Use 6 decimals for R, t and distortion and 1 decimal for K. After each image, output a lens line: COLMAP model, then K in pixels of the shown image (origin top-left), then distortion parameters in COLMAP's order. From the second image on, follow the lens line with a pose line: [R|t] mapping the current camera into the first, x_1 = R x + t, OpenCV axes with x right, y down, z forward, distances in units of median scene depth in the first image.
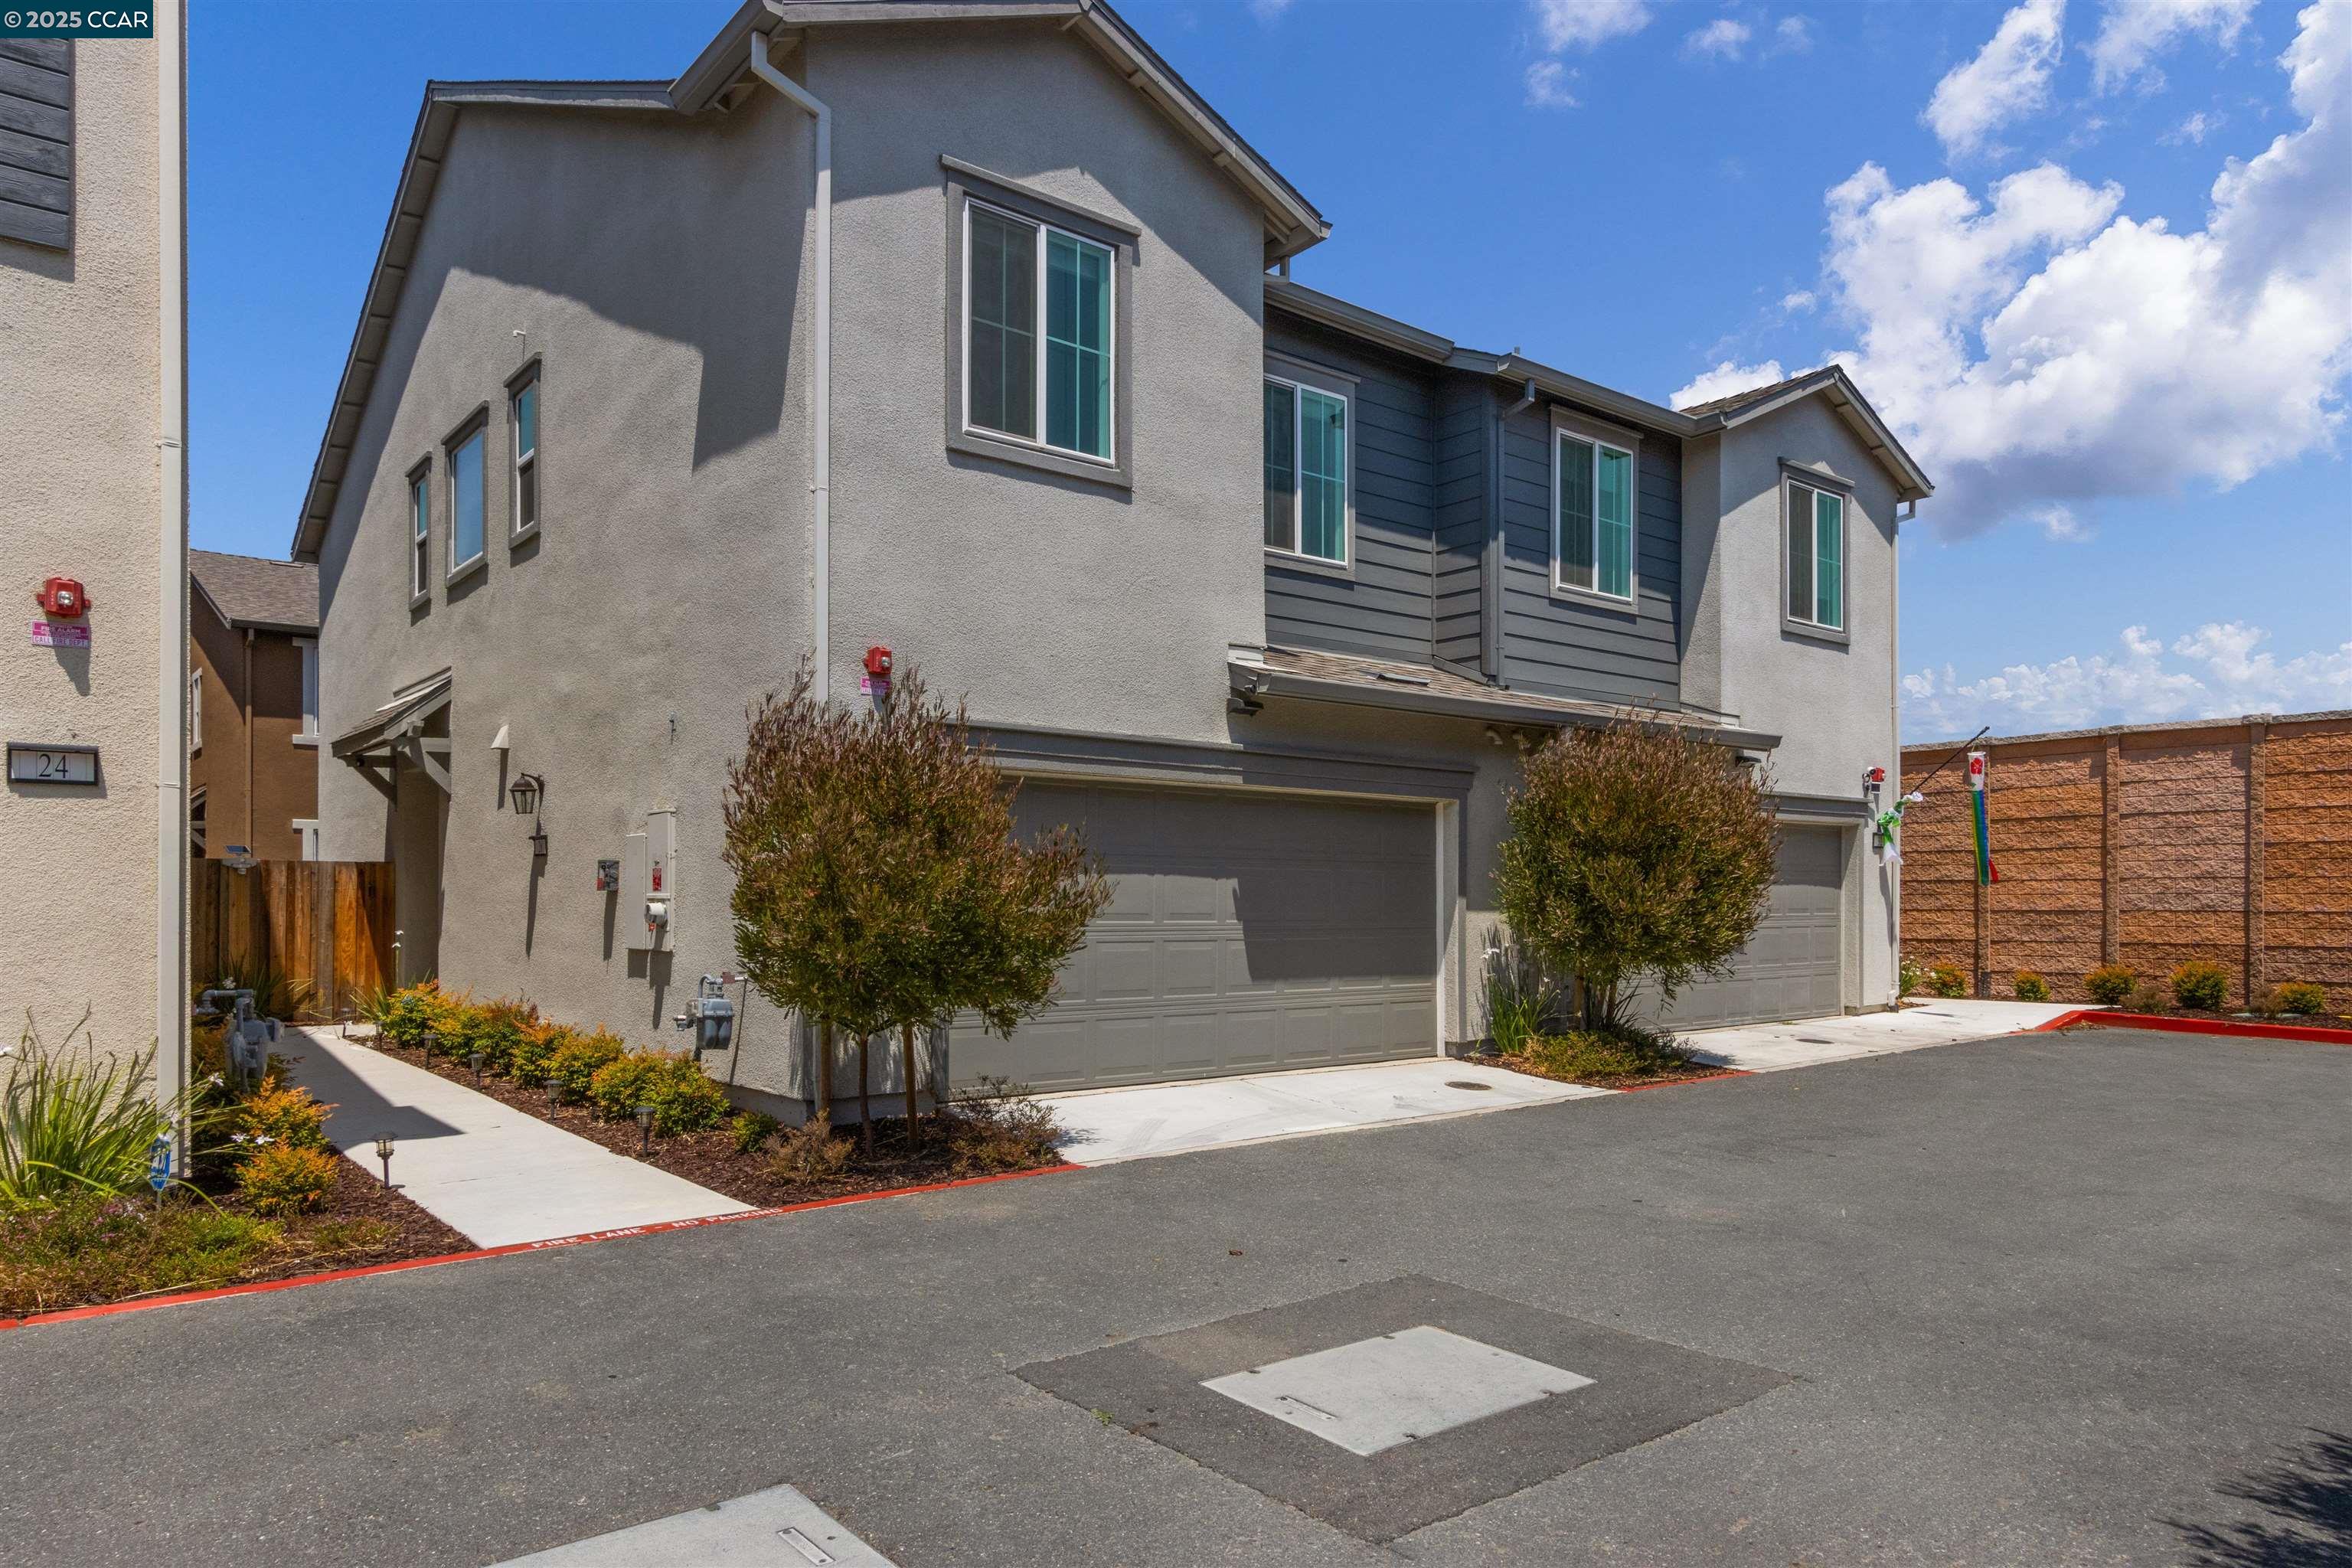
lens RADIAL K [[1488.4, 0, 1174.9], [0, 1488.4, 899.0], [0, 0, 1]] dist [0.003280, 0.000073]
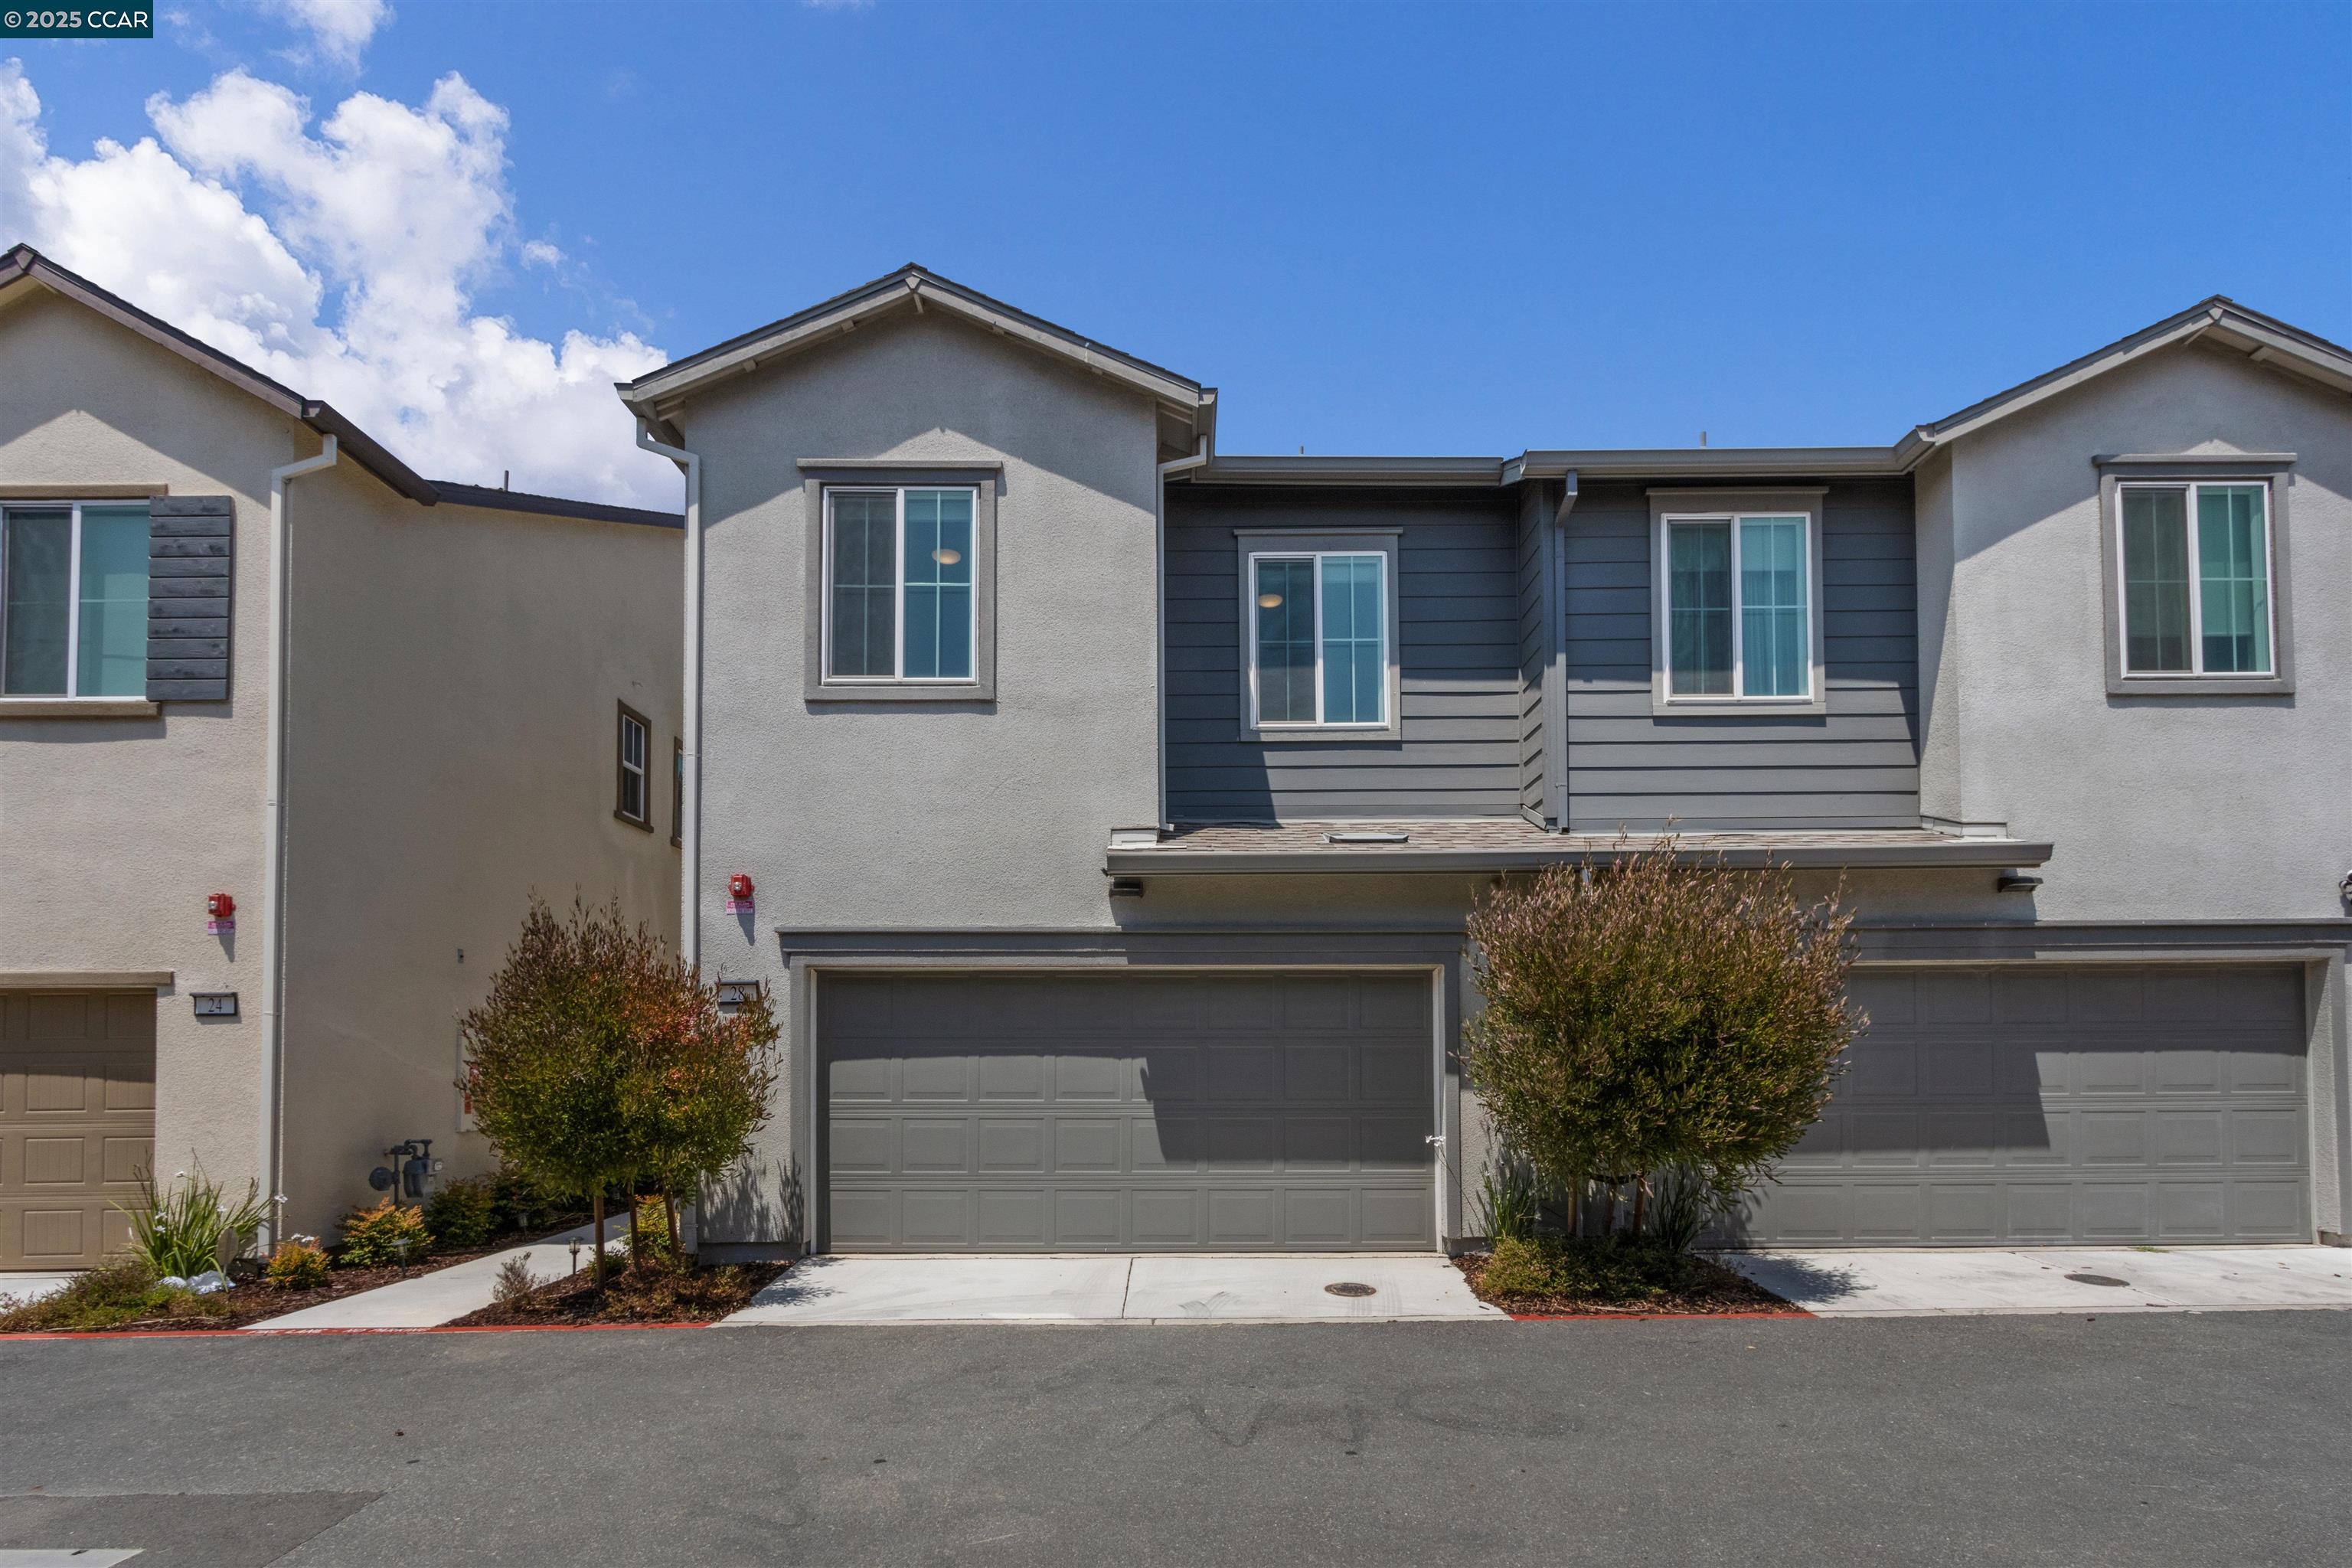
lens RADIAL K [[1164.9, 0, 1175.8], [0, 1164.9, 1027.9], [0, 0, 1]] dist [0.002710, -0.000711]
pose [[0.779559, -0.026236, -0.625779, 0.550452], [0.006871, 0.999420, -0.033341, -0.007493], [0.626291, 0.021691, 0.779287, 0.393348]]
